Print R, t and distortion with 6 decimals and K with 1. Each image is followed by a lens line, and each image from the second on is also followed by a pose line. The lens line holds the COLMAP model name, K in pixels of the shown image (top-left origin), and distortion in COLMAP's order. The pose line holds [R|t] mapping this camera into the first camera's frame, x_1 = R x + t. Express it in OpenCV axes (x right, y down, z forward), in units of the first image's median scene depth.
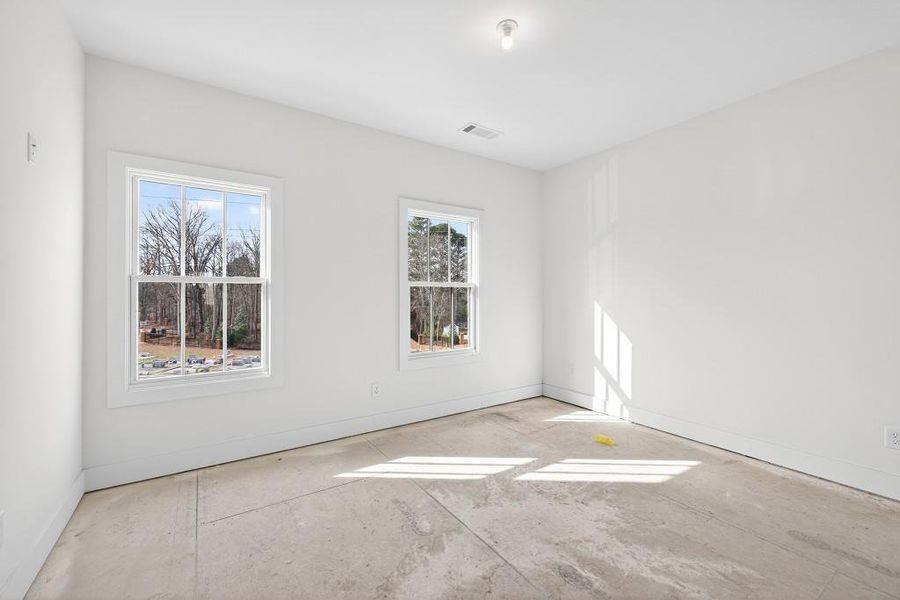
lens RADIAL K [[379.0, 0, 450.0], [0, 379.0, 300.0], [0, 0, 1]] dist [0.003755, -0.000110]
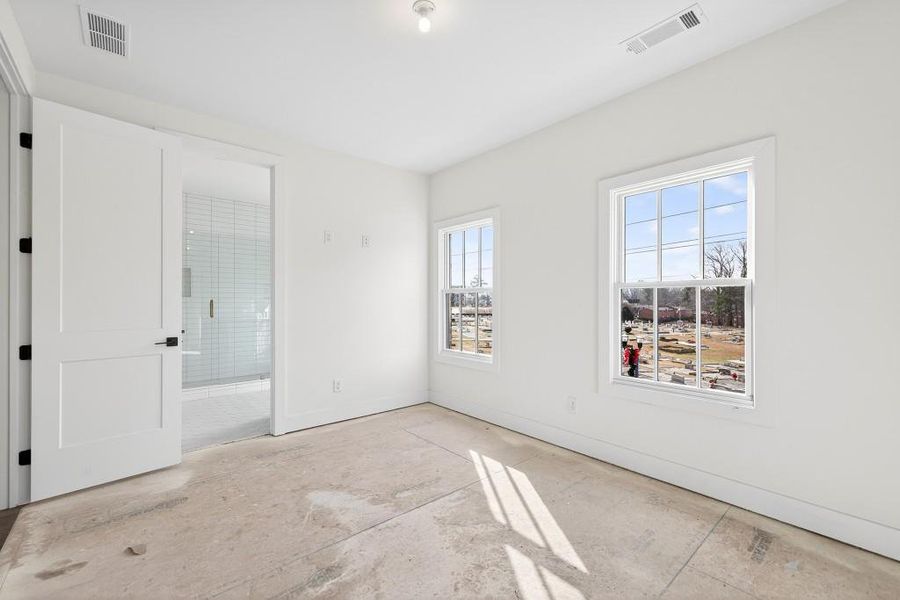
lens RADIAL K [[398.5, 0, 449.0], [0, 398.5, 298.3], [0, 0, 1]] dist [0.012739, -0.000056]
pose [[0.089011, -0.004367, -0.996021, 0.931272], [-0.011536, 0.999919, -0.005415, -0.008681], [0.995964, 0.011972, 0.088953, 0.797588]]
